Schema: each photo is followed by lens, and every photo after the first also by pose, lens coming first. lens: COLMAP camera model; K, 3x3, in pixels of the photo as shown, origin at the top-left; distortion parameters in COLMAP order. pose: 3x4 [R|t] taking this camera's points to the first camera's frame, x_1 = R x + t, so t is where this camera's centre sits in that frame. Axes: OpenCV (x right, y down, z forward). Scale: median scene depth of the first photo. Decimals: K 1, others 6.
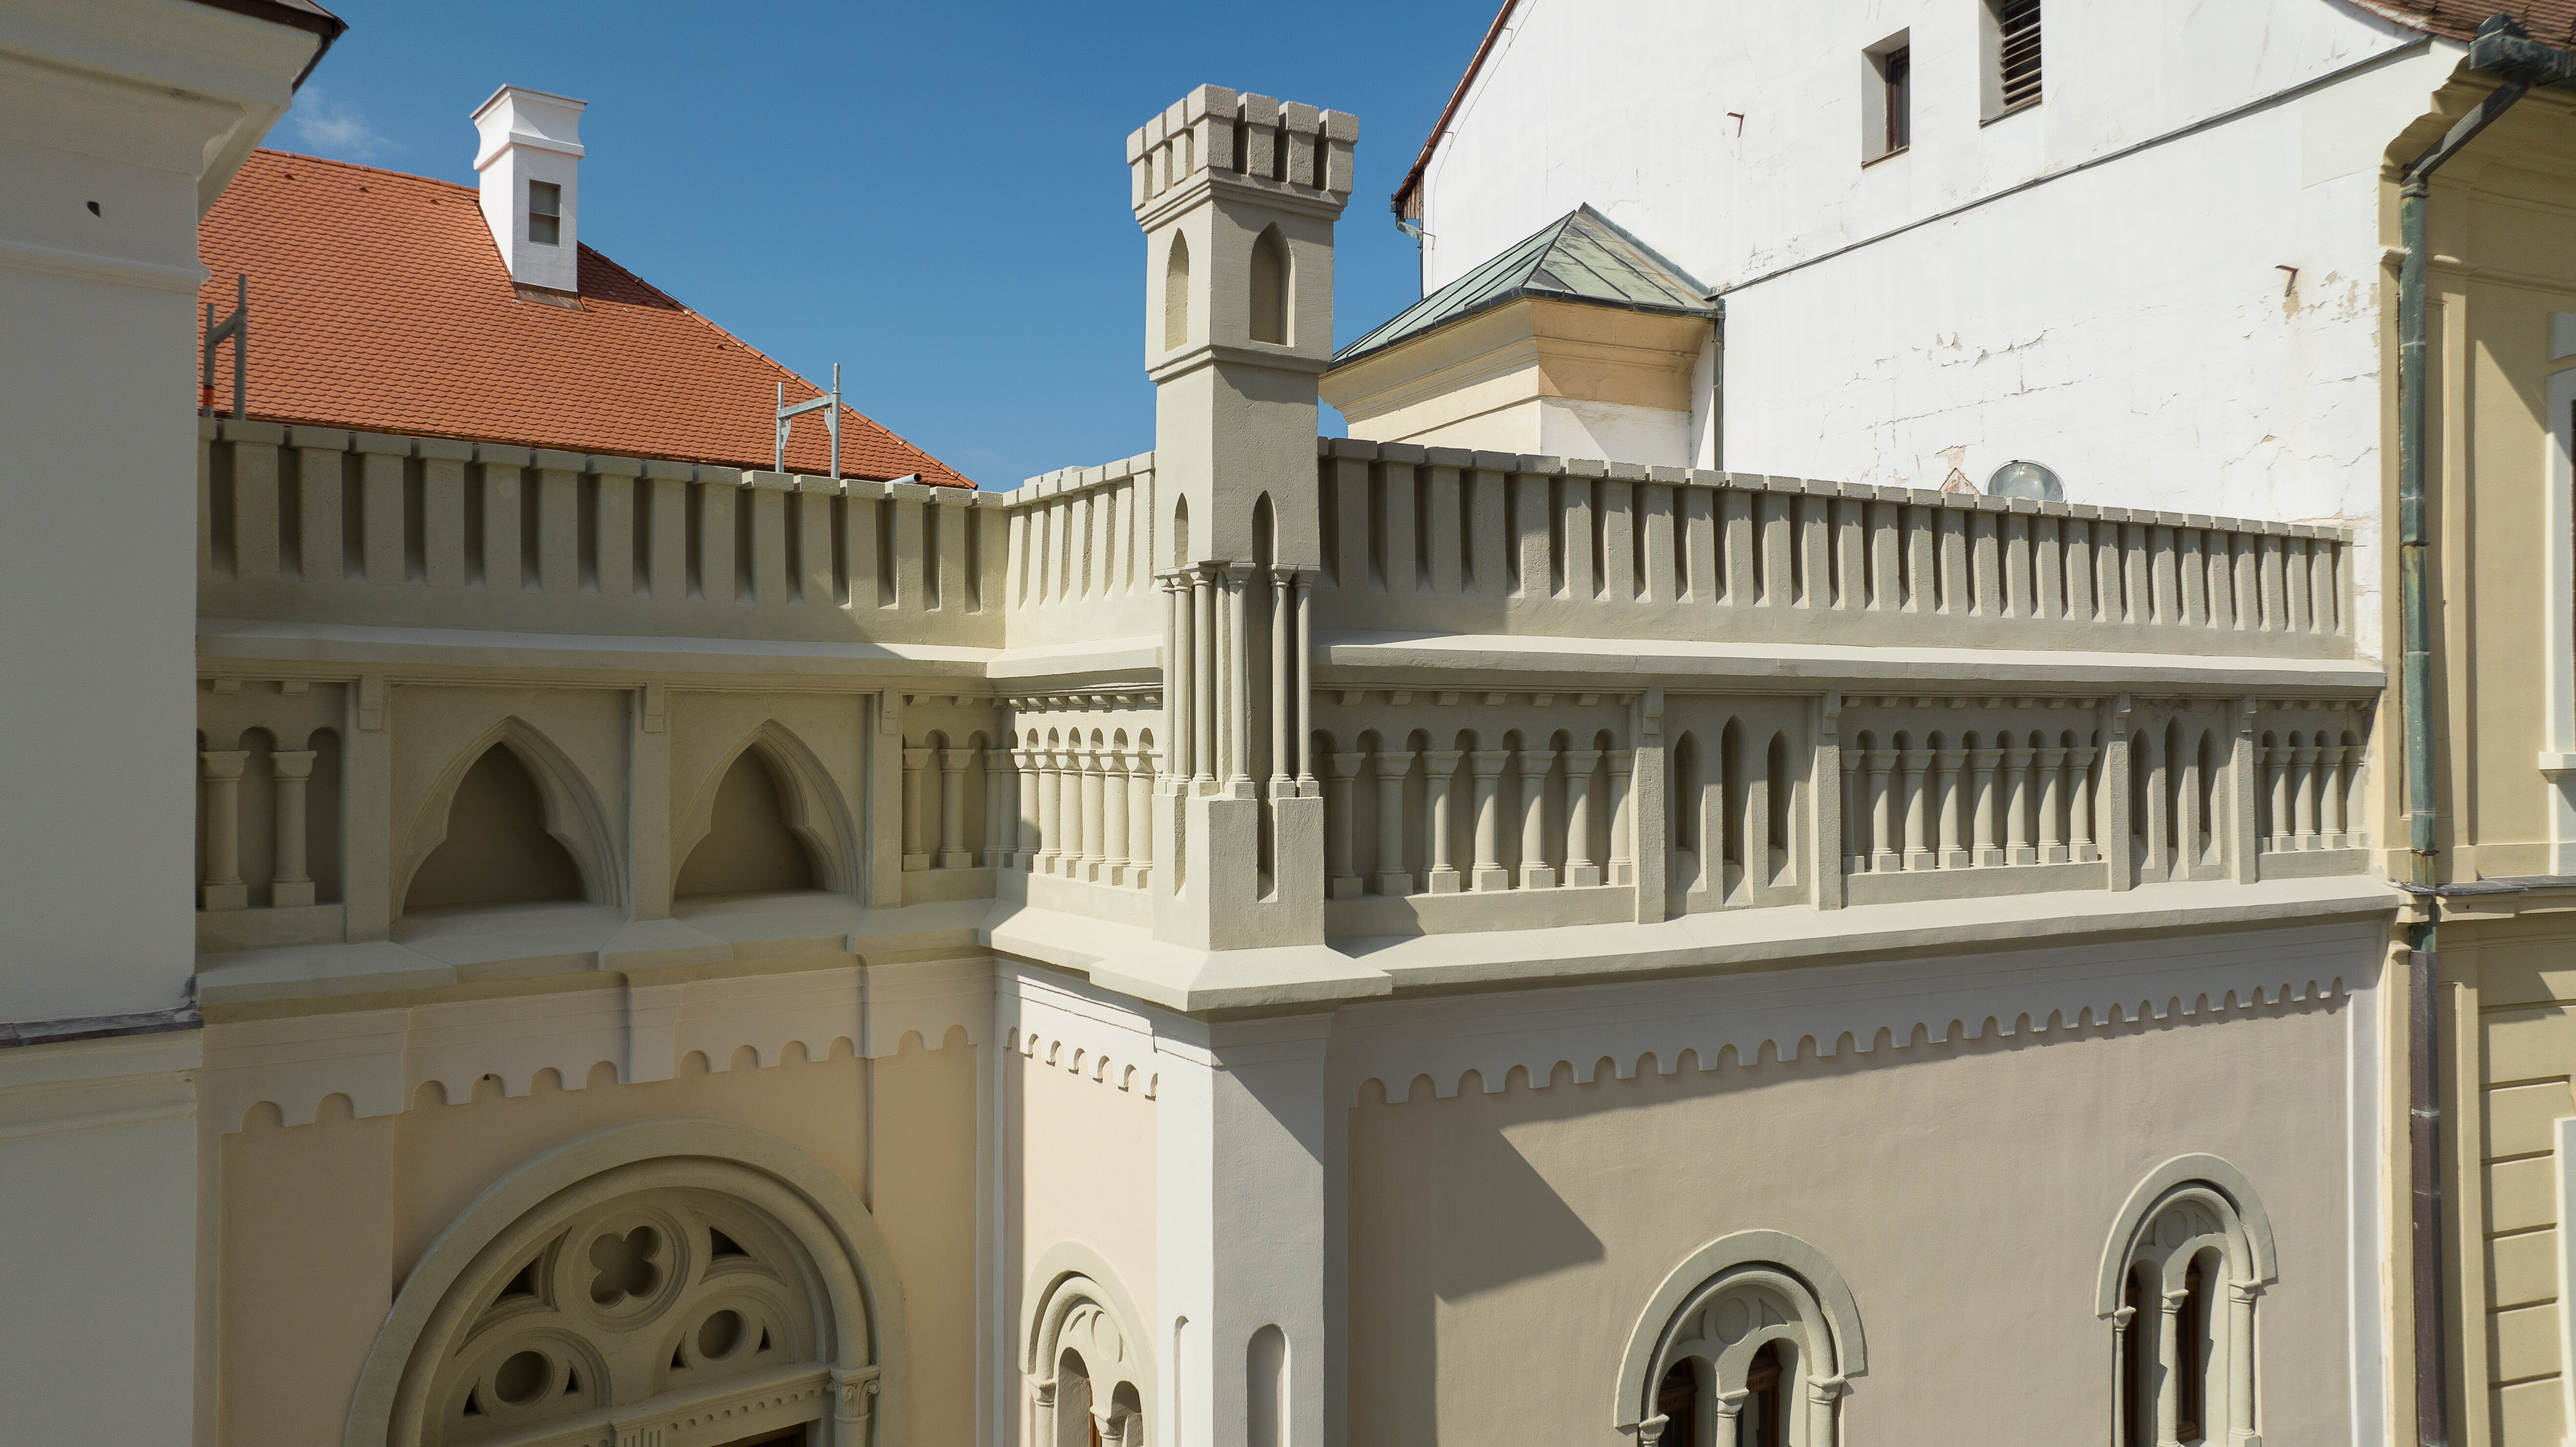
lens RADIAL K [[1790.1, 0, 1276.9], [0, 1790.1, 710.2], [0, 0, 1]] dist [-0.021962, -0.003899]
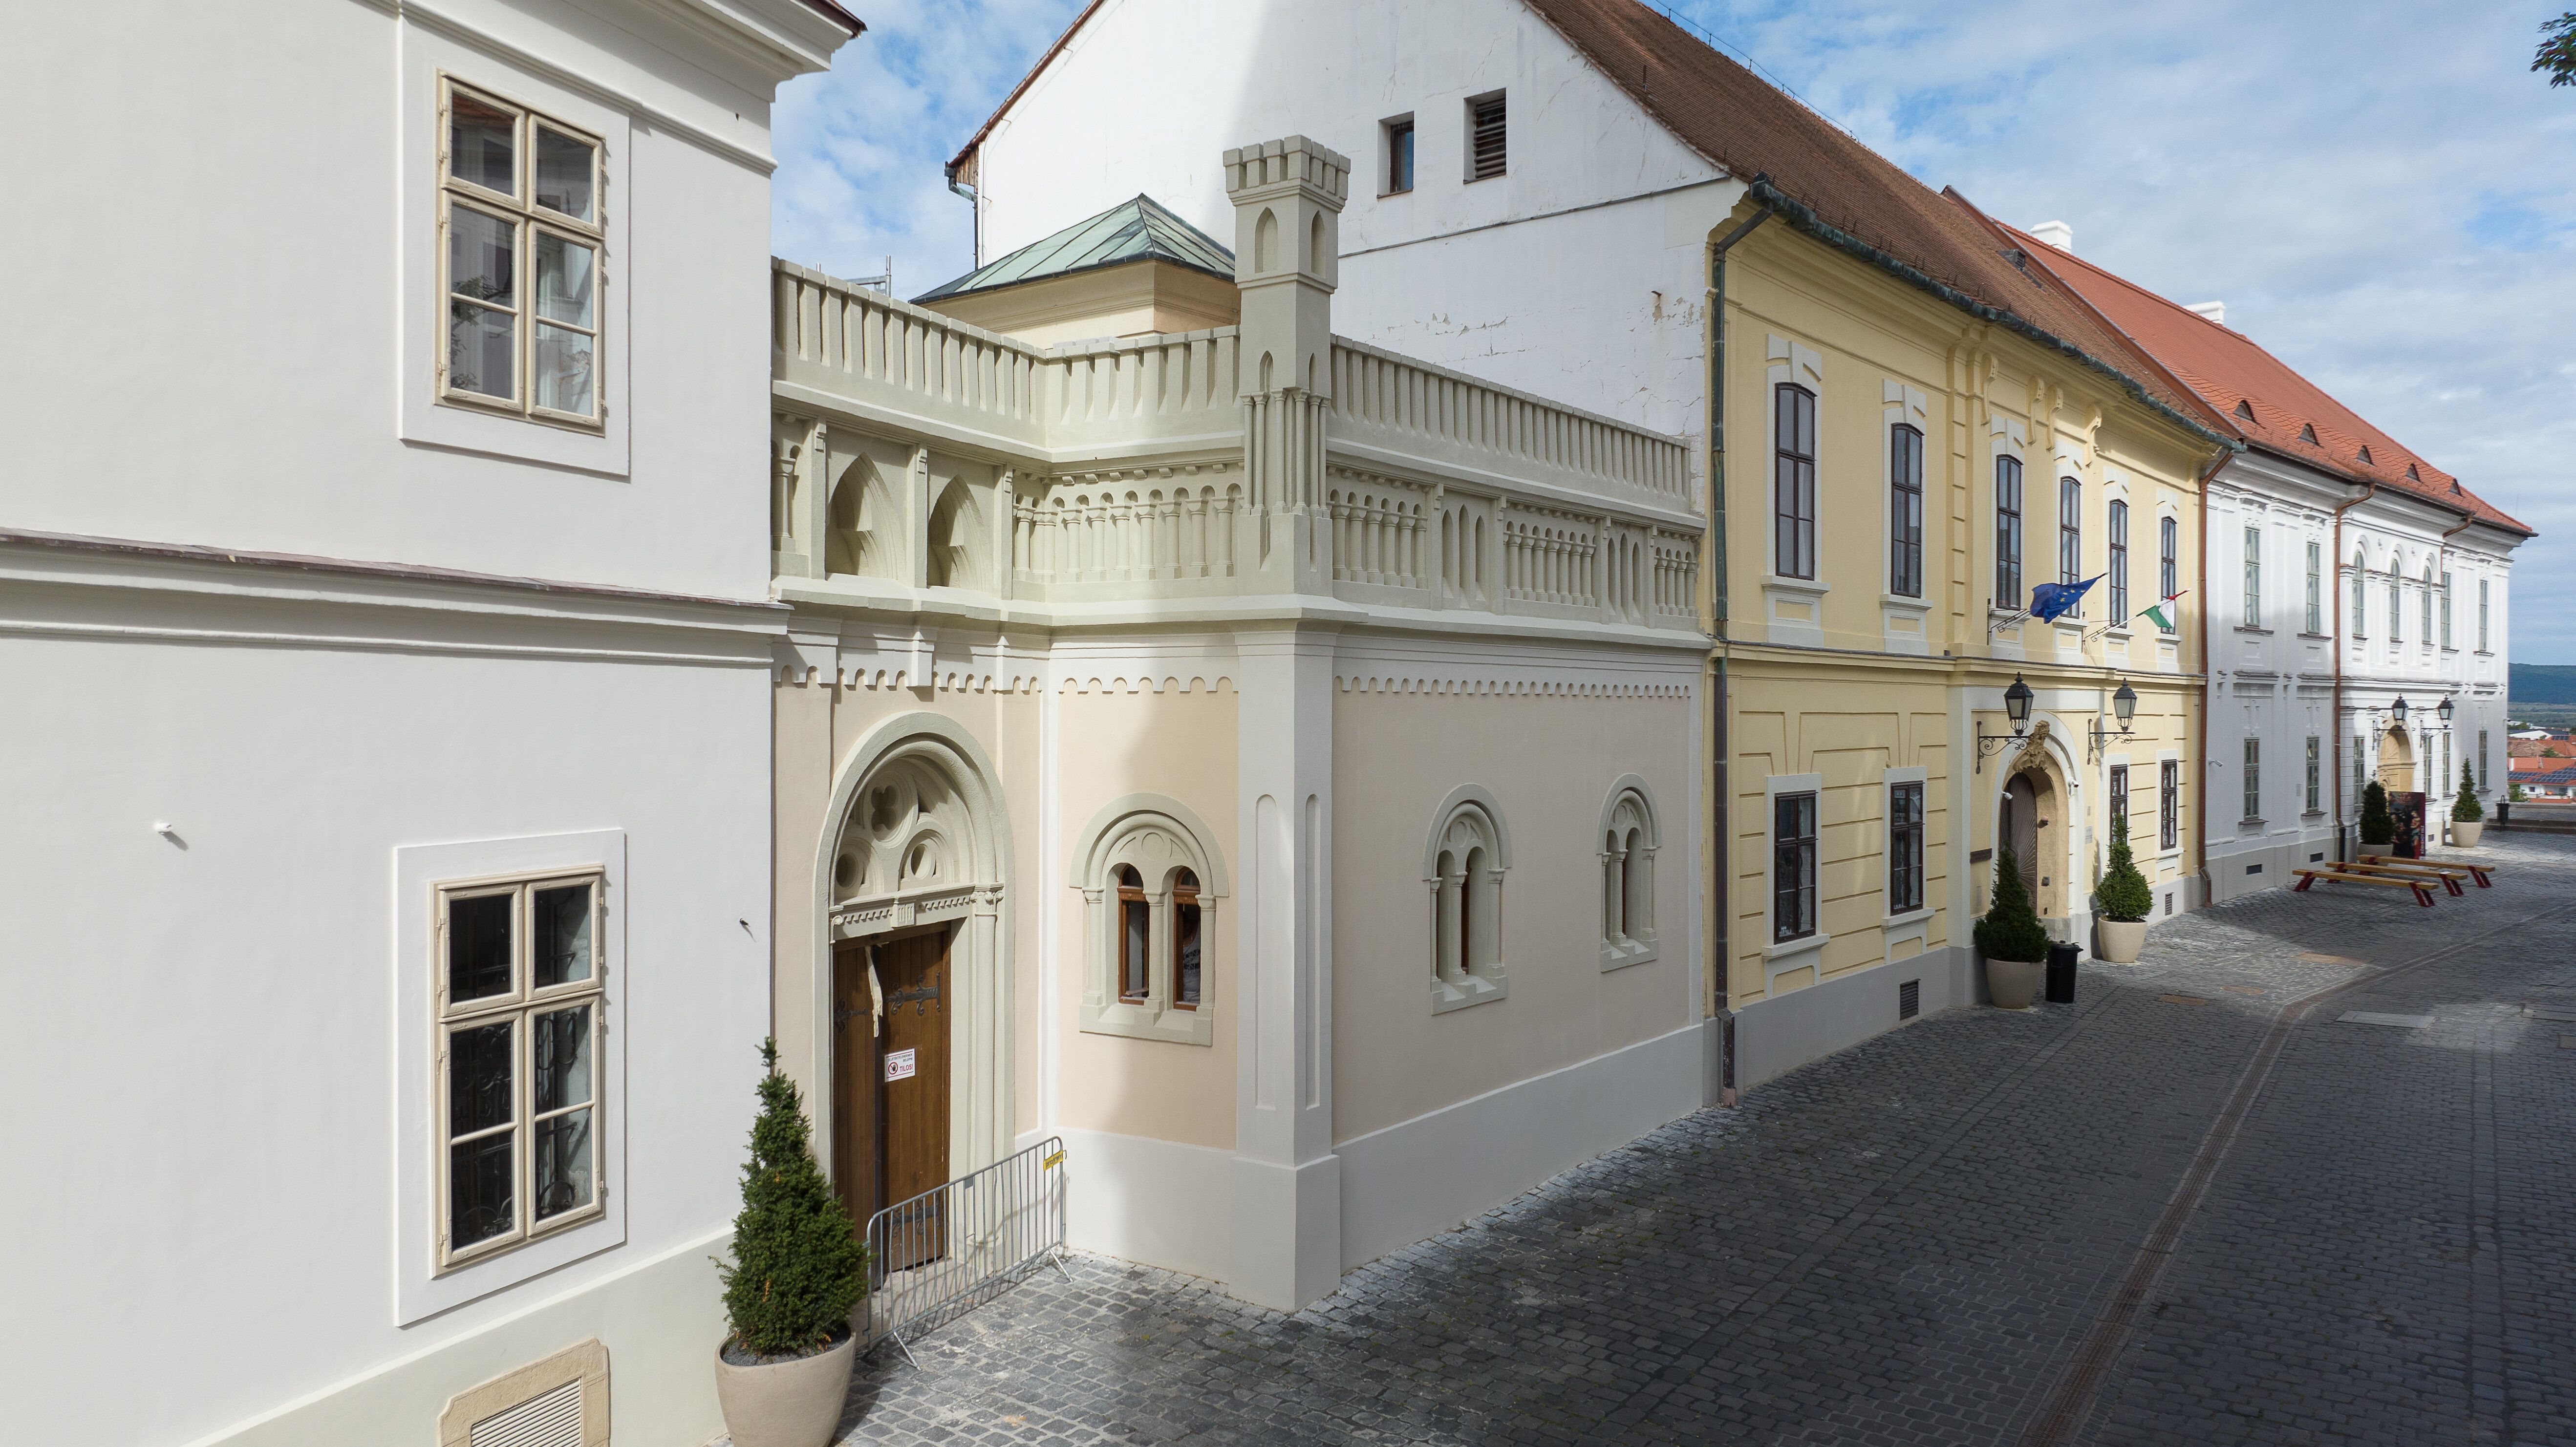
lens RADIAL K [[1790.1, 0, 1295.2], [0, 1790.1, 723.2], [0, 0, 1]] dist [-0.021962, -0.003899]
pose [[0.892027, -0.002405, 0.451976, -0.573943], [-0.007062, 0.999790, 0.019258, 0.152502], [-0.451927, -0.020370, 0.891822, -0.447980]]
